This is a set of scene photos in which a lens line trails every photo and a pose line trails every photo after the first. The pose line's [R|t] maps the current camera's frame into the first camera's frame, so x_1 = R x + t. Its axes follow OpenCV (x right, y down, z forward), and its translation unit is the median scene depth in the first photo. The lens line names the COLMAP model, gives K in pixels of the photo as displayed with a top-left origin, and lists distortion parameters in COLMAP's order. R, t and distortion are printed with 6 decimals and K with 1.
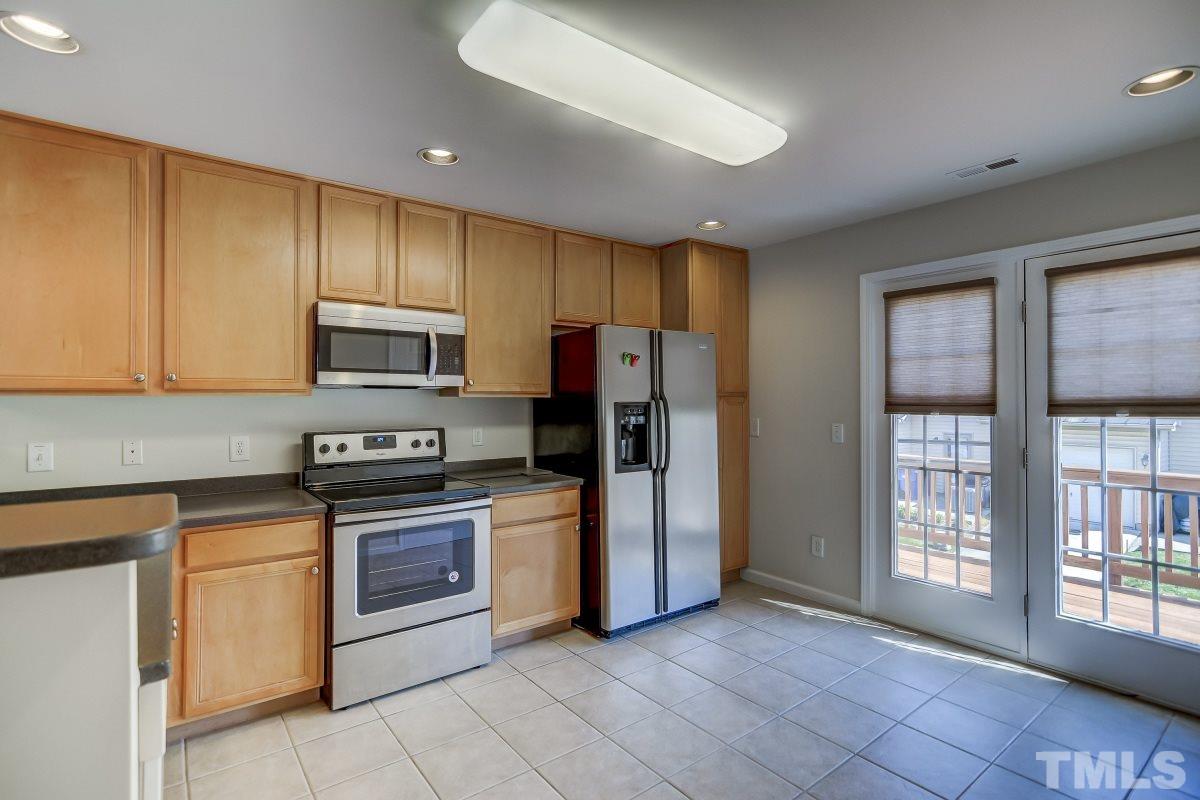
lens RADIAL K [[581.5, 0, 590.0], [0, 581.5, 395.7], [0, 0, 1]] dist [-0.002480, -0.000356]
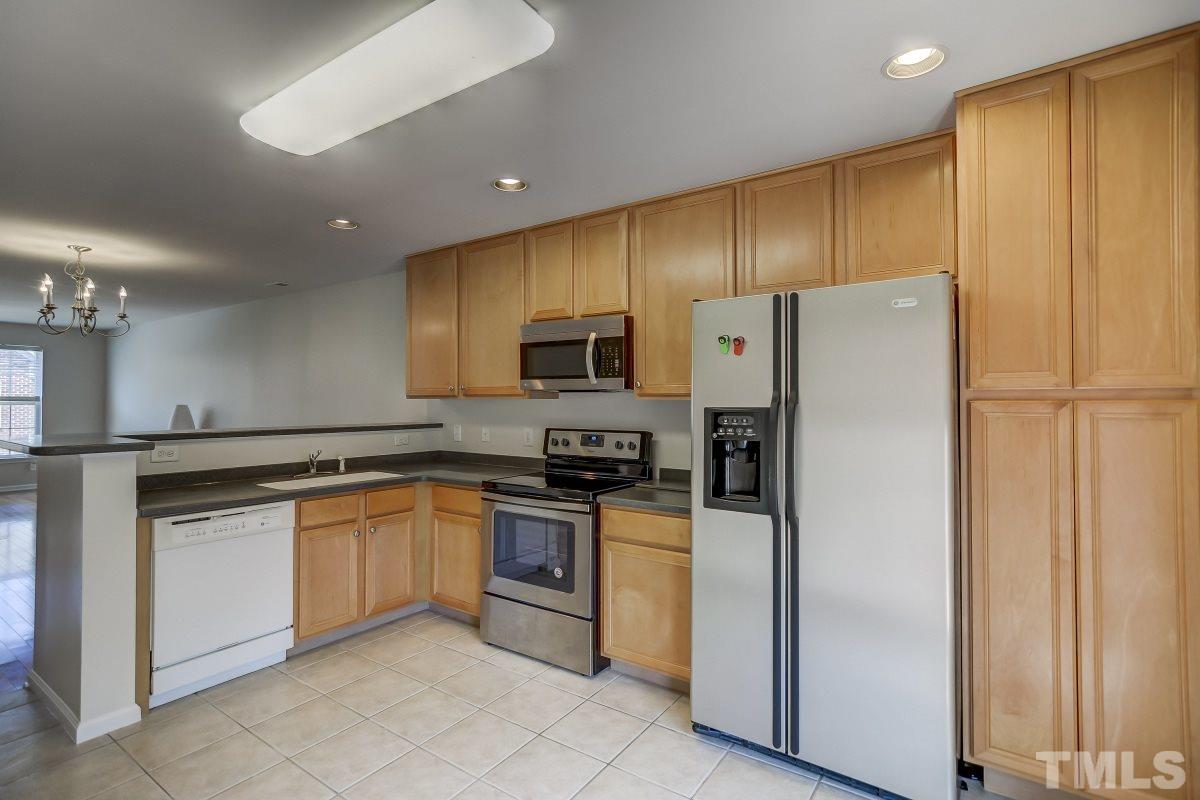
lens RADIAL K [[581.5, 0, 591.2], [0, 581.5, 398.5], [0, 0, 1]] dist [-0.002480, -0.000356]
pose [[0.305384, -0.000881, -0.952229, 0.758352], [0.002801, 0.999996, -0.000027, -0.000409], [0.952225, -0.002659, 0.305386, 0.723100]]
